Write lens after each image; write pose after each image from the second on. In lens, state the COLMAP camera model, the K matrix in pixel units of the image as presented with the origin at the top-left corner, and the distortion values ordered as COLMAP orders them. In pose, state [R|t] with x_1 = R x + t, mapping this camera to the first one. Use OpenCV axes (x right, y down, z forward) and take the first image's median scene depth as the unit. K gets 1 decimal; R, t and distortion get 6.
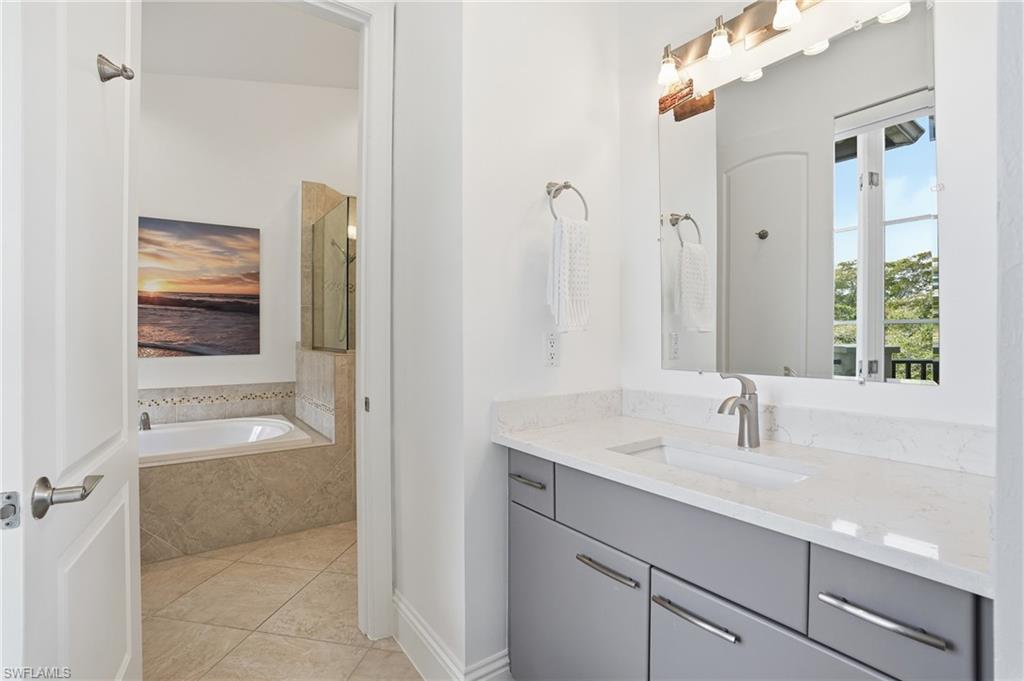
lens RADIAL K [[480.6, 0, 512.0], [0, 480.6, 340.5], [0, 0, 1]] dist [-0.025983, 0.001094]
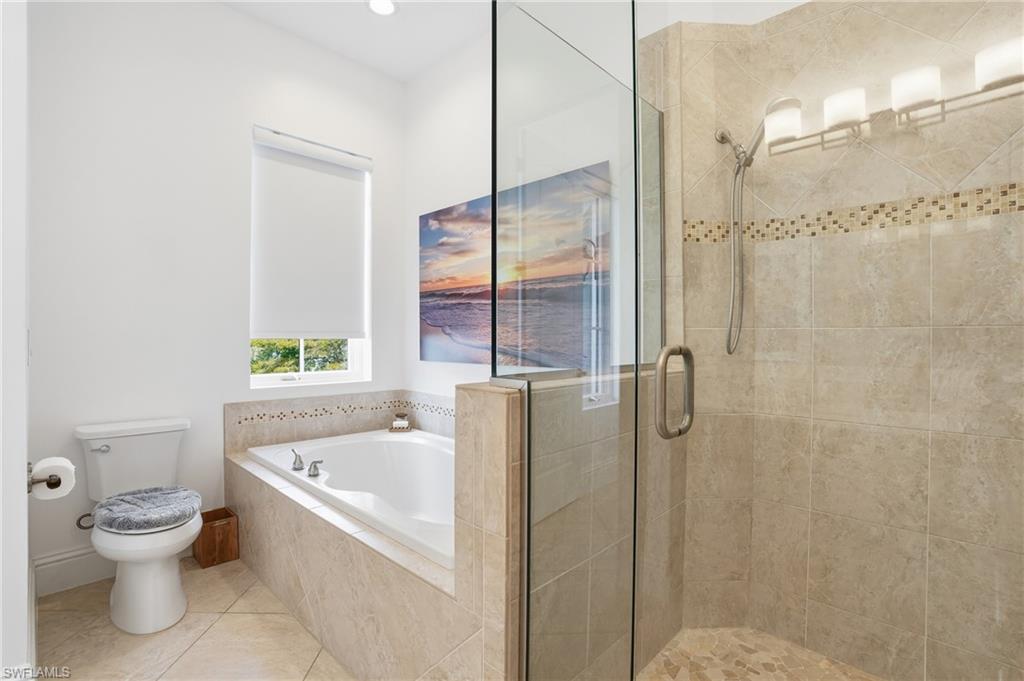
lens RADIAL K [[480.6, 0, 512.0], [0, 480.6, 340.5], [0, 0, 1]] dist [-0.025983, 0.001094]
pose [[0.171540, 0.003304, -0.985172, 0.042485], [-0.012845, 0.999917, 0.001117, -0.007222], [0.985093, 0.012463, 0.171569, 0.836987]]
